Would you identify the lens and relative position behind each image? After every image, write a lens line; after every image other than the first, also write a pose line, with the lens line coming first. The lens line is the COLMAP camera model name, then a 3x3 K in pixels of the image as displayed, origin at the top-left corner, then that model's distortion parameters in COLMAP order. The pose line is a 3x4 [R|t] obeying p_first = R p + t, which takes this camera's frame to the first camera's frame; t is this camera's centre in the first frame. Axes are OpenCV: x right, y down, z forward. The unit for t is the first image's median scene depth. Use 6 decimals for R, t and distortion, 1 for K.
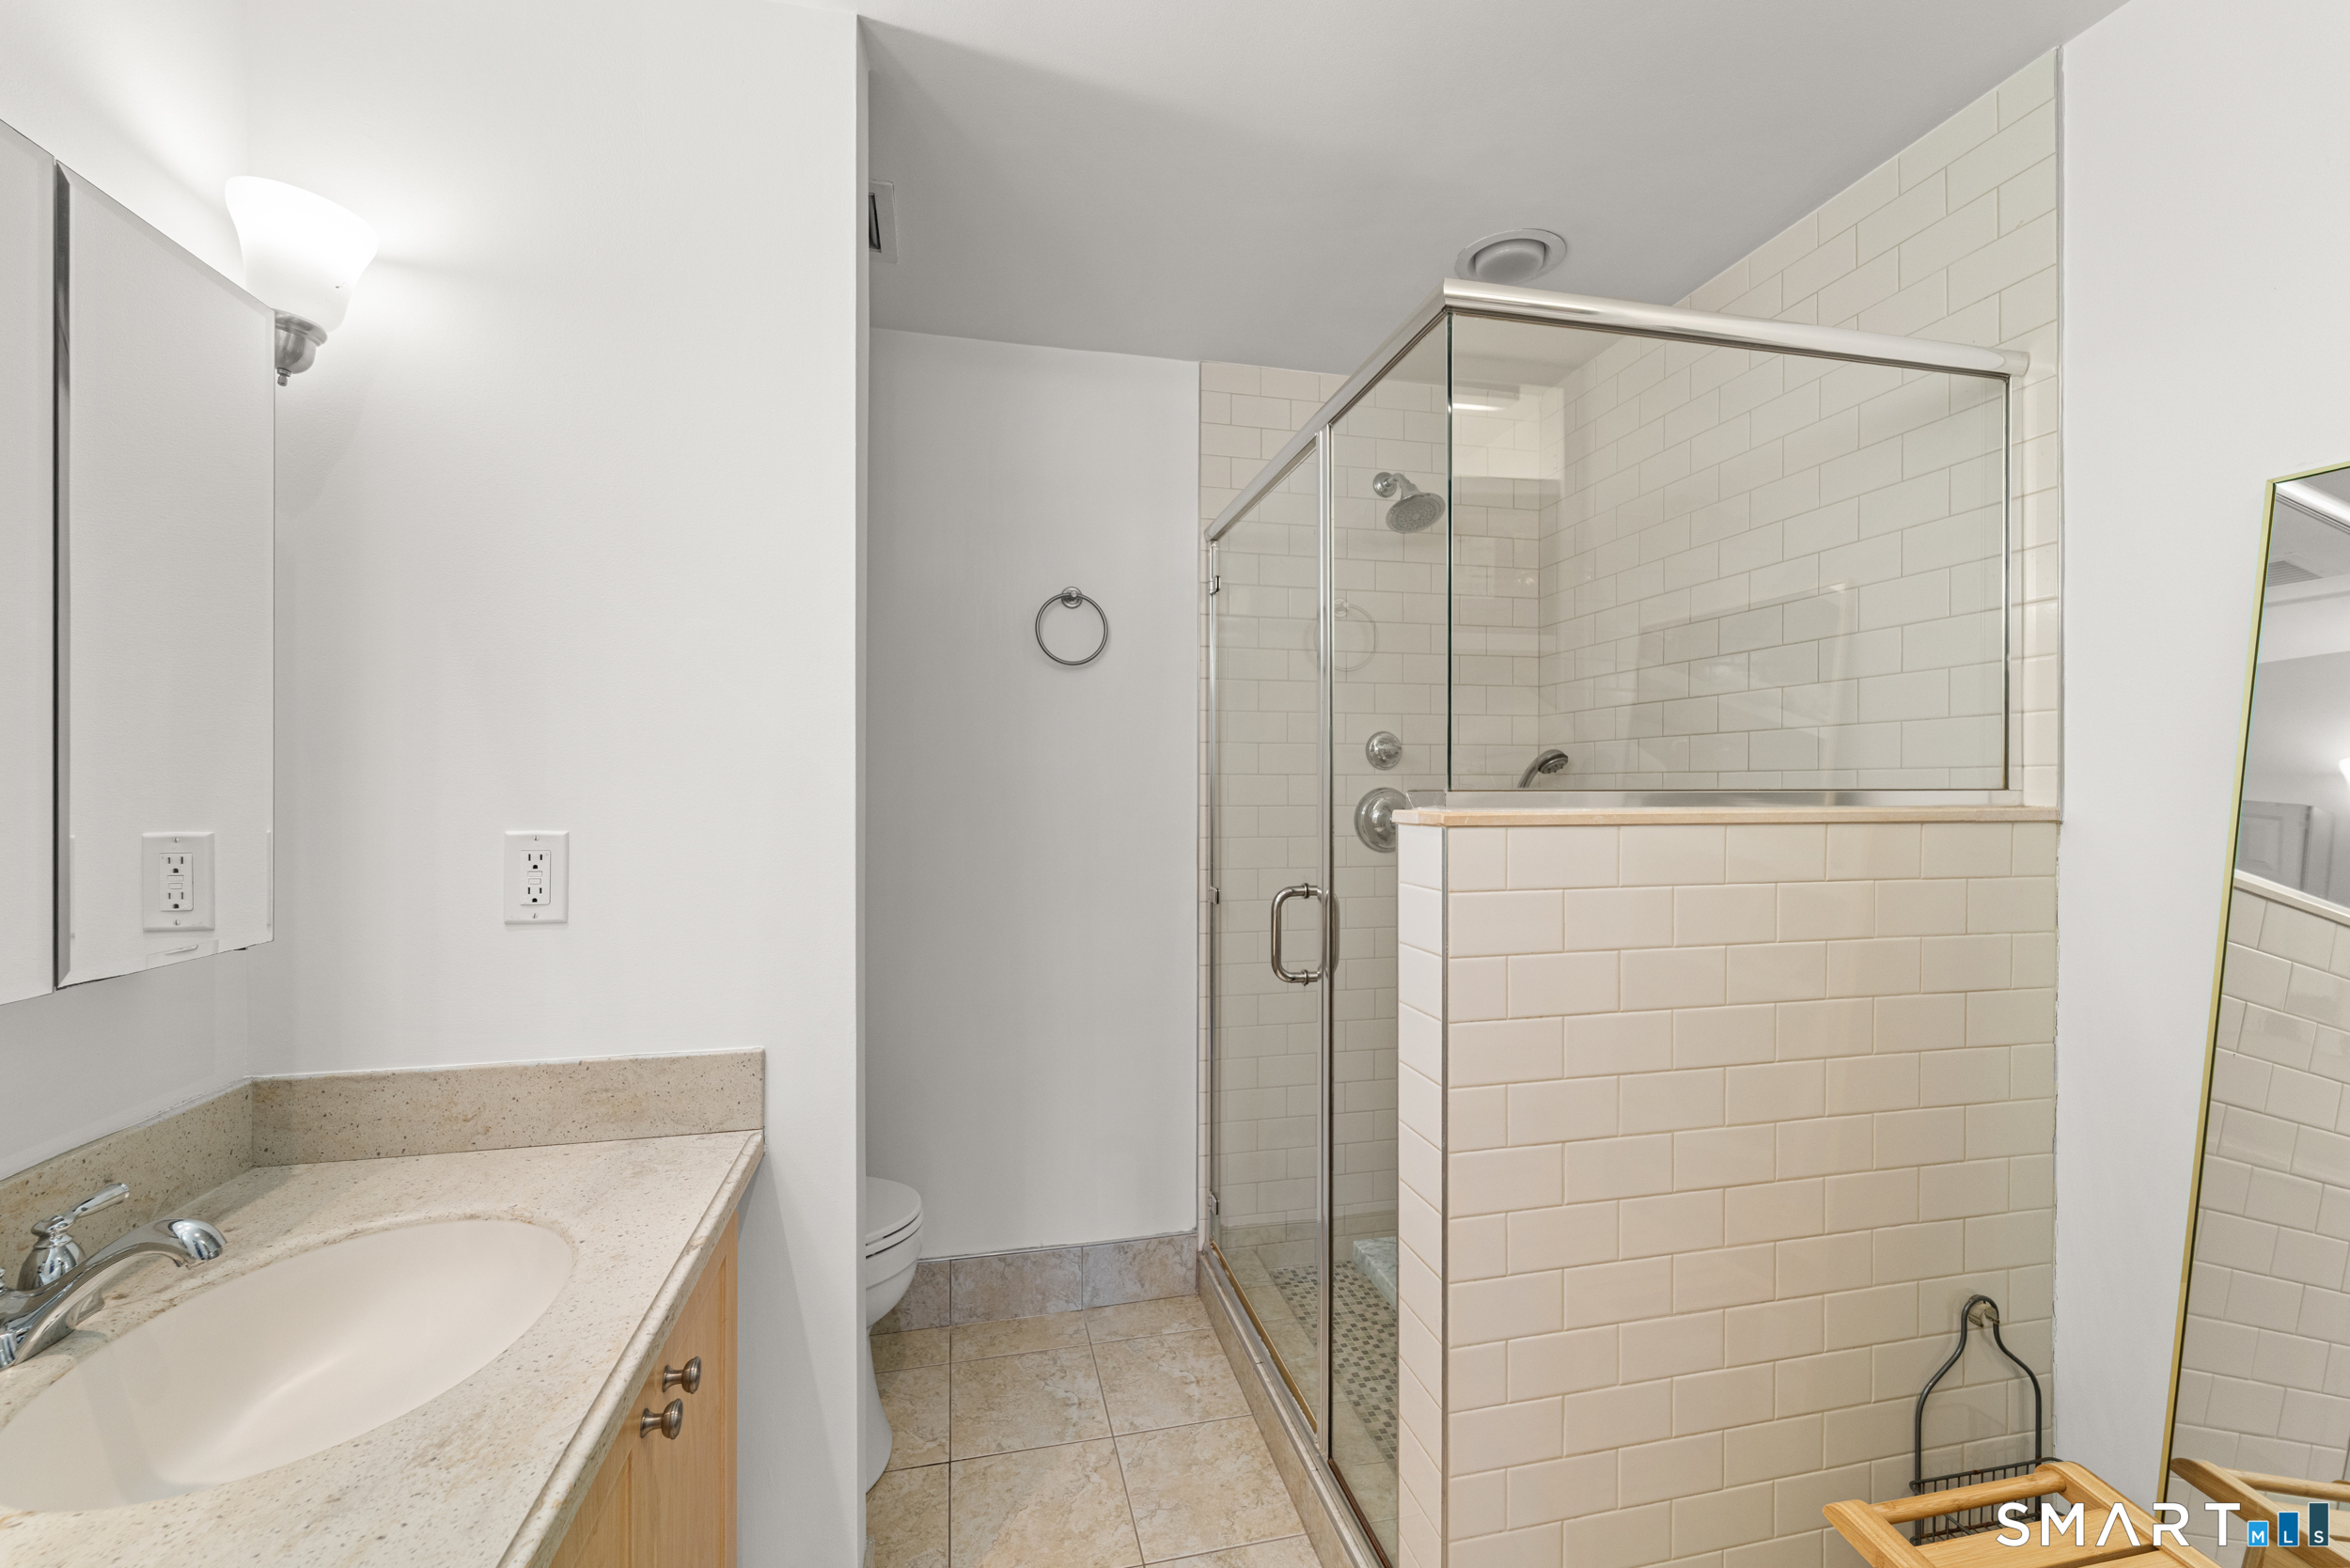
lens RADIAL K [[956.8, 0, 1176.0], [0, 956.8, 790.7], [0, 0, 1]] dist [0.003272, -0.003316]
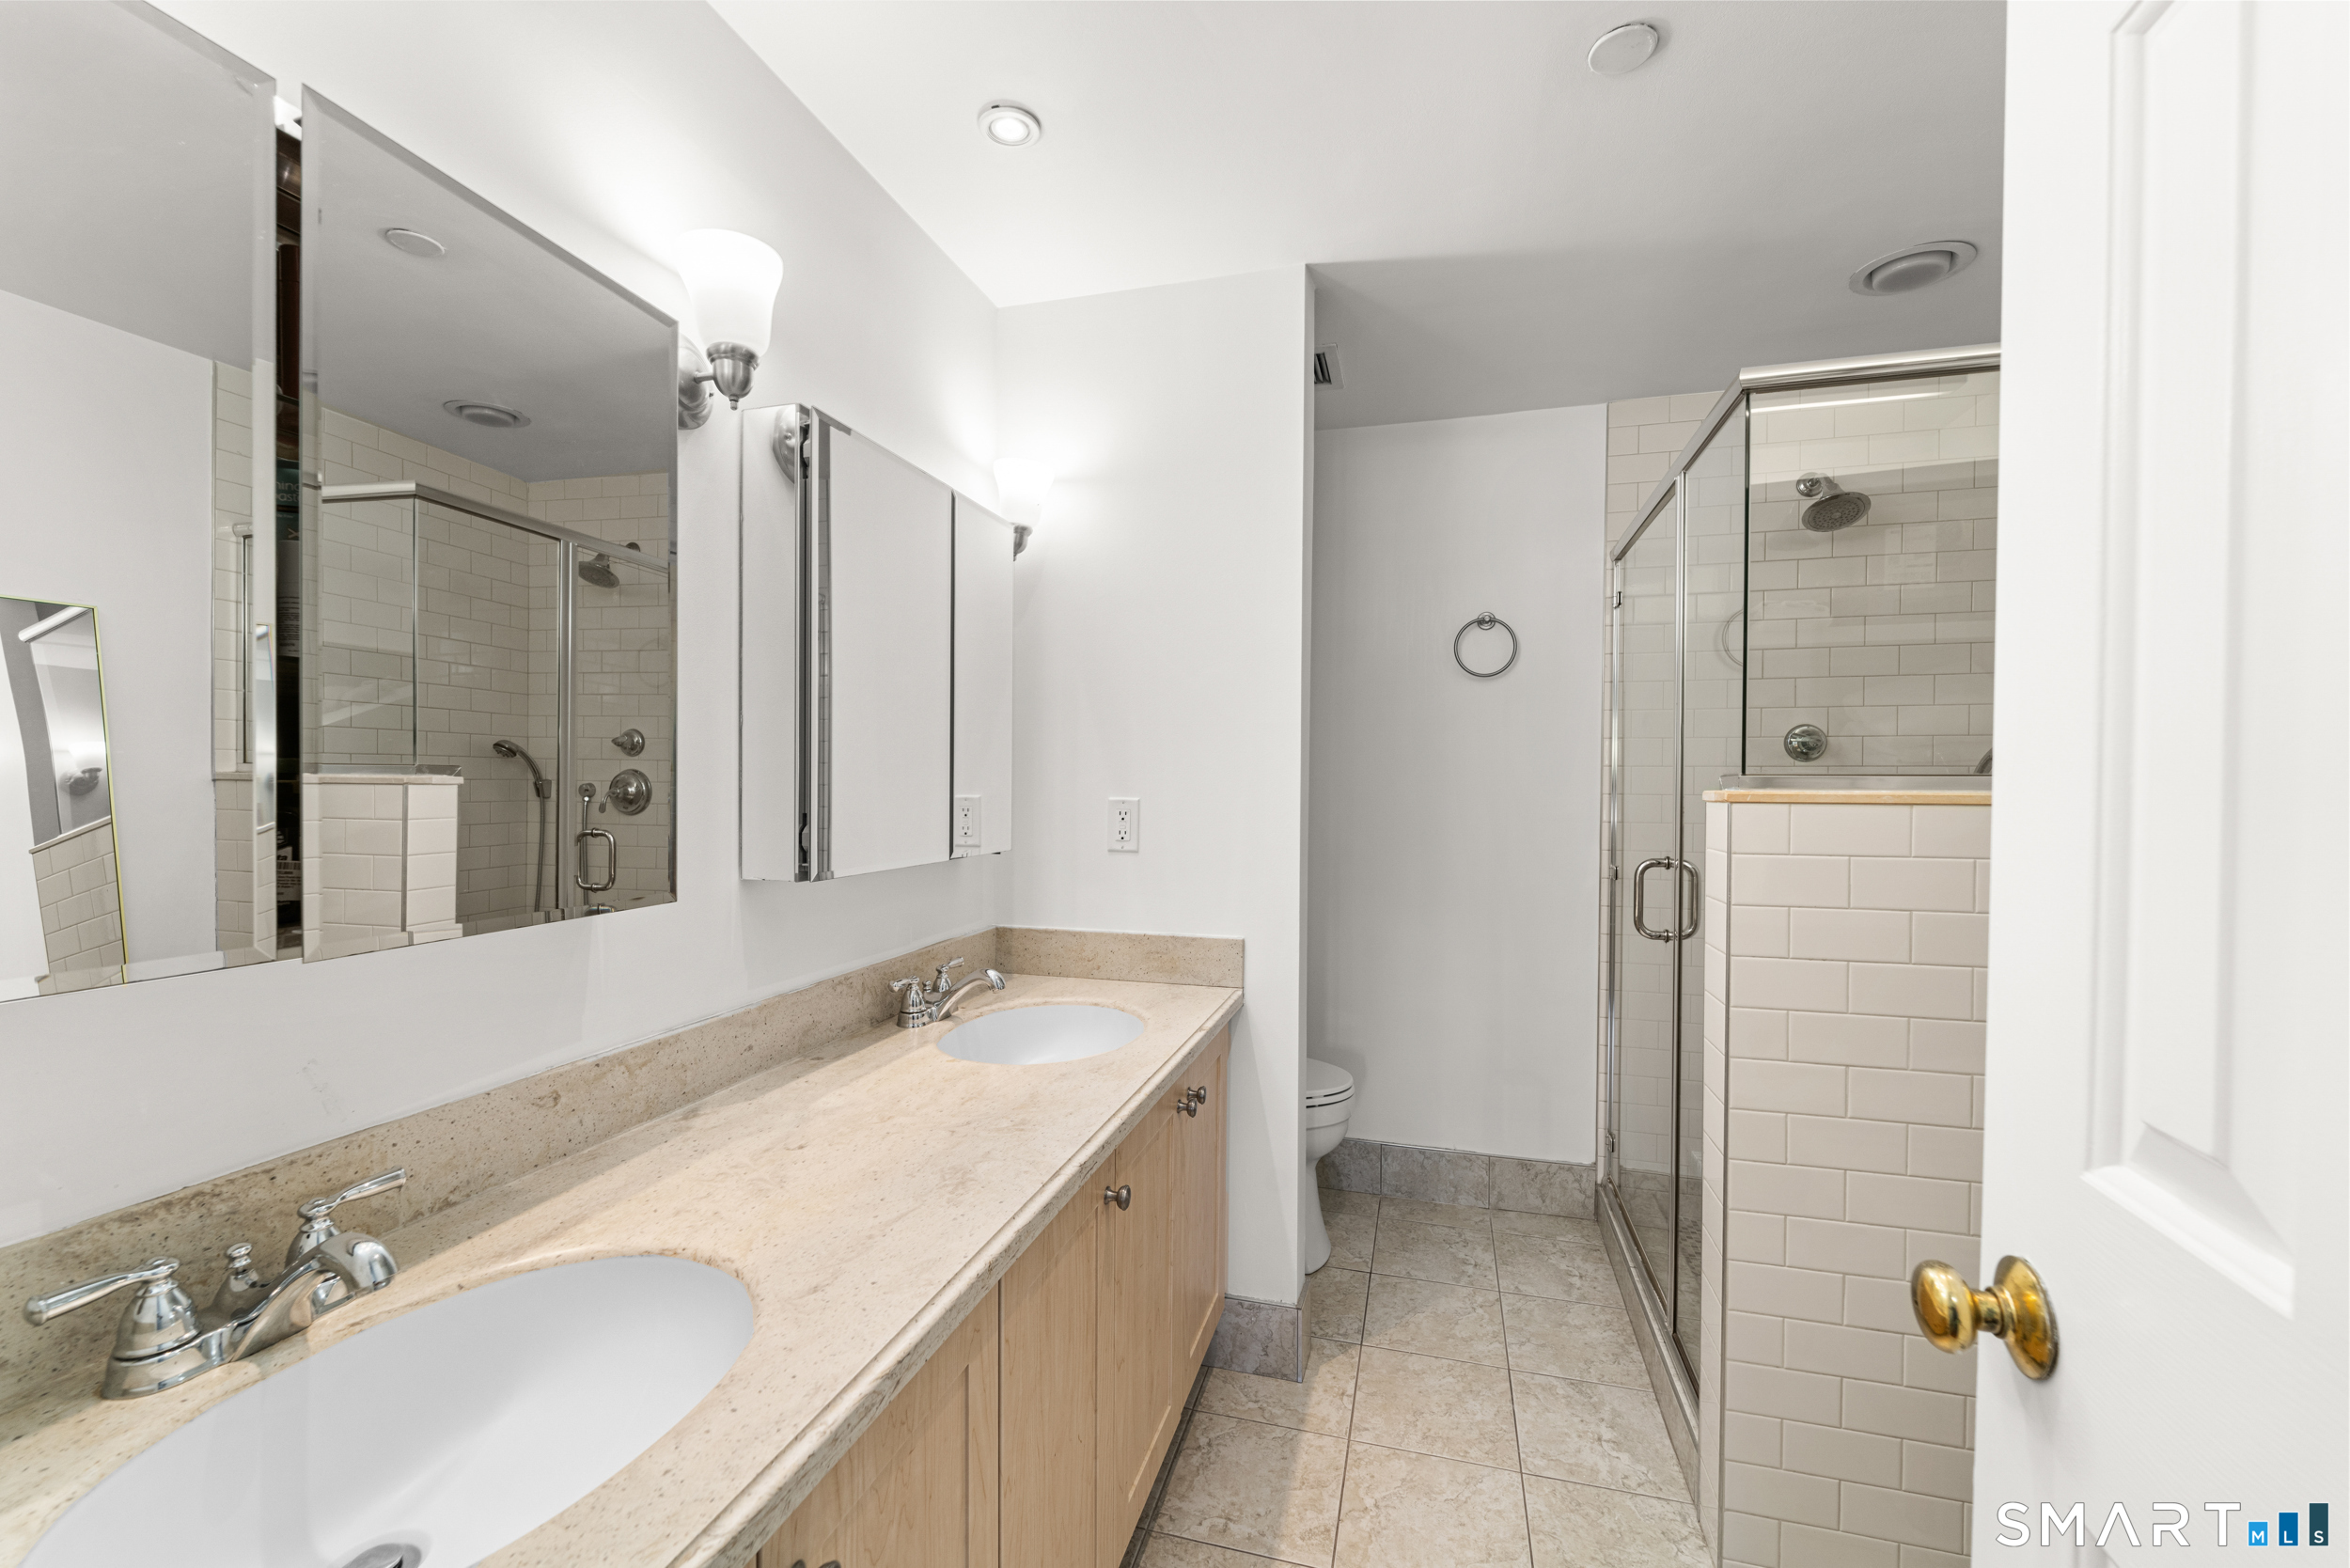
lens RADIAL K [[941.1, 0, 1166.5], [0, 941.1, 774.9], [0, 0, 1]] dist [-0.000841, -0.000348]
pose [[0.873199, 0.001409, -0.487361, 0.162560], [-0.008509, 0.999887, -0.012354, 0.015609], [0.487289, 0.014934, 0.873113, -0.319842]]
